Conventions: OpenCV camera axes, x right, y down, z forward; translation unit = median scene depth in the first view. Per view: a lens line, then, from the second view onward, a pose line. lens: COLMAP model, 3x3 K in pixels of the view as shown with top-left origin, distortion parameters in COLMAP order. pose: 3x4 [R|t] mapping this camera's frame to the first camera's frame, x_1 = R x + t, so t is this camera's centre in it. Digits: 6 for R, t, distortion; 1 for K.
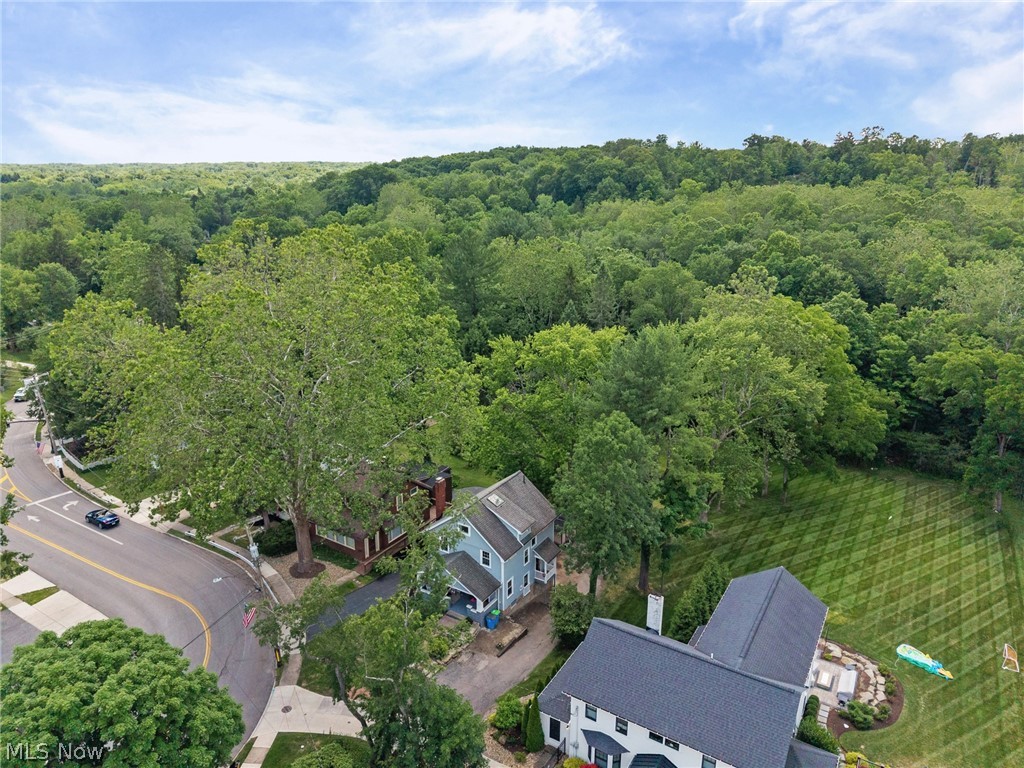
lens RADIAL K [[692.3, 0, 512.0], [0, 692.3, 384.0], [0, 0, 1]] dist [0.095668, -0.121513]
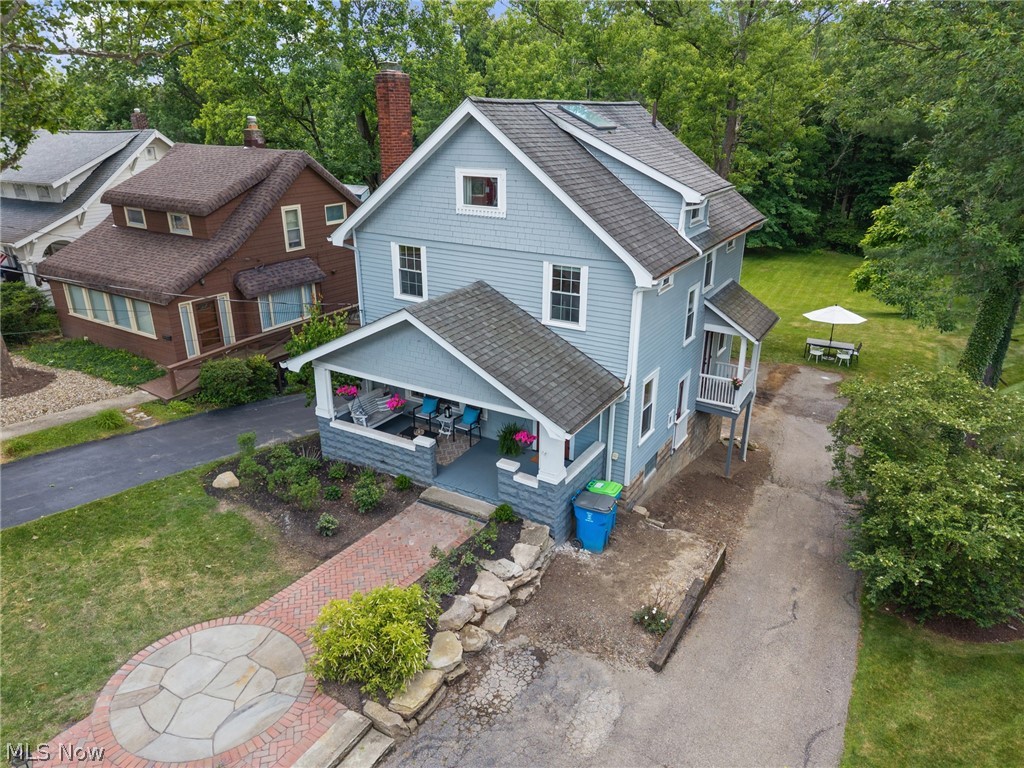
lens RADIAL K [[692.3, 0, 512.0], [0, 692.3, 384.0], [0, 0, 1]] dist [0.095668, -0.121513]
pose [[0.999850, -0.008725, 0.014956, -0.062092], [0.007450, 0.996498, 0.083280, 0.262855], [-0.015631, -0.083156, 0.996414, 0.734842]]
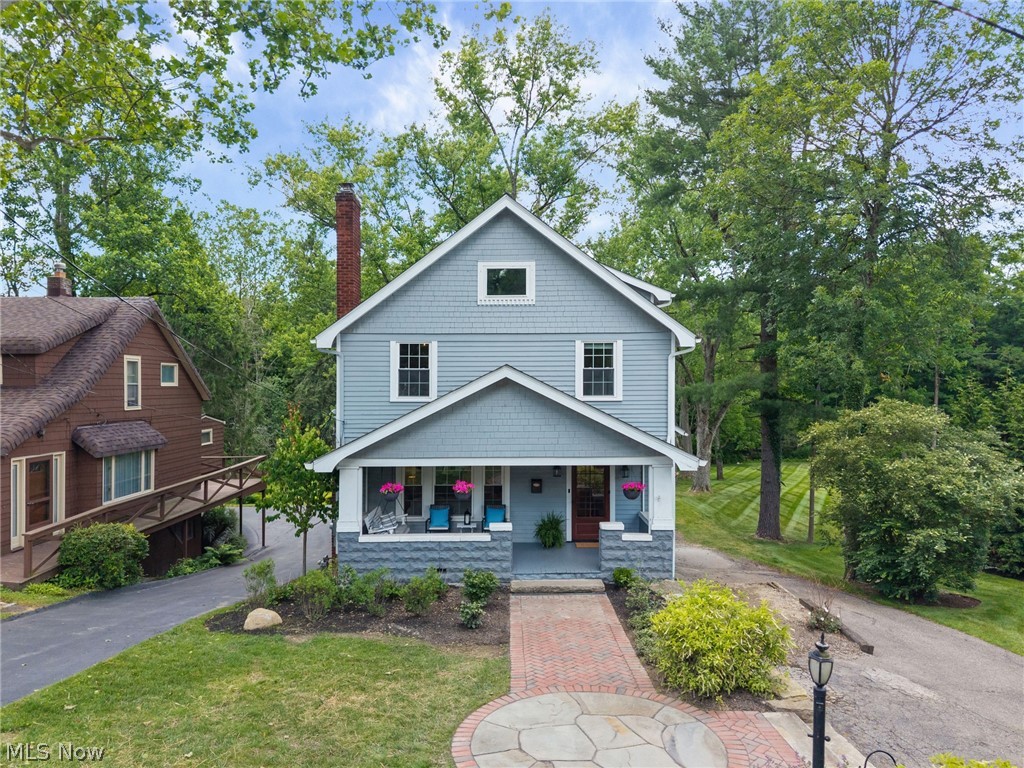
lens RADIAL K [[692.3, 0, 512.0], [0, 692.3, 384.0], [0, 0, 1]] dist [0.095668, -0.121513]
pose [[0.841837, -0.004060, 0.539717, -0.219742], [0.162661, 0.955388, -0.246528, 0.320439], [-0.514637, 0.295327, 0.804941, 0.793534]]
